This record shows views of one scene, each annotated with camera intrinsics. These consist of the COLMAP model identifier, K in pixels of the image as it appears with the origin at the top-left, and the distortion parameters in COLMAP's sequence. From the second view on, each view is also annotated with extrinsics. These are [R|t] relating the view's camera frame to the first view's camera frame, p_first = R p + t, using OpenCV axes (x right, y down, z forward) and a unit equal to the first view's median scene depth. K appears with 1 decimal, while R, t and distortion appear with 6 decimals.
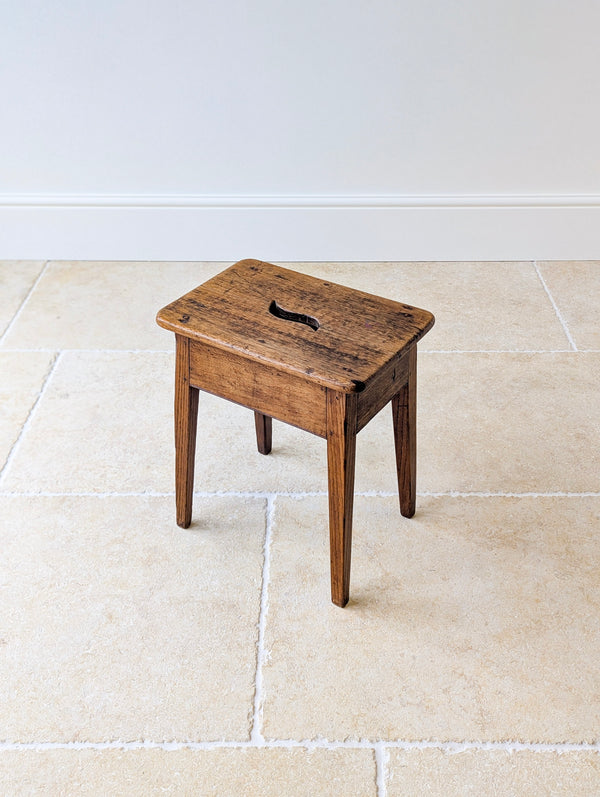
lens RADIAL K [[830.1, 0, 310.5], [0, 830.1, 397.5], [0, 0, 1]] dist [0.030158, -0.013131]
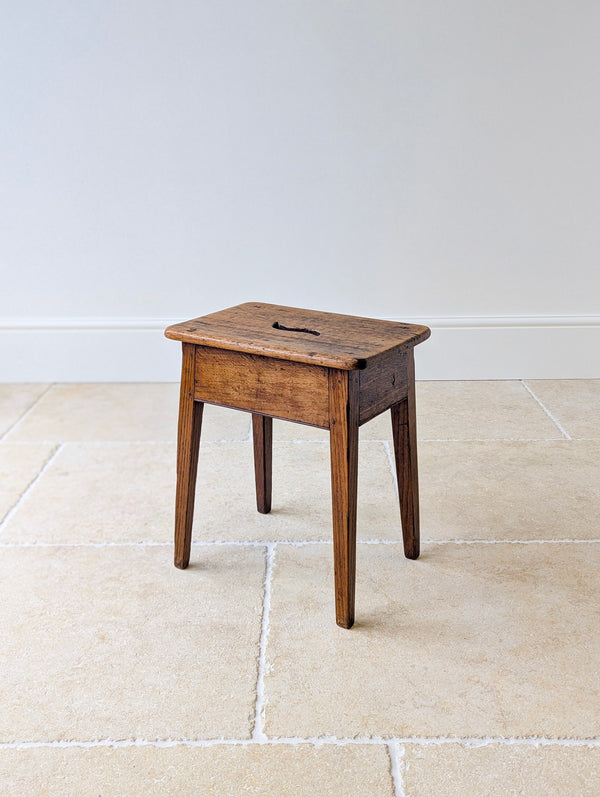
lens RADIAL K [[832.6, 0, 300.0], [0, 832.6, 398.5], [0, 0, 1]] dist [0.021487, -0.005908]
pose [[0.999986, -0.005297, -0.000277, -0.014452], [0.005008, 0.960149, -0.279444, 0.267174], [0.001746, 0.279438, 0.960162, 0.013297]]
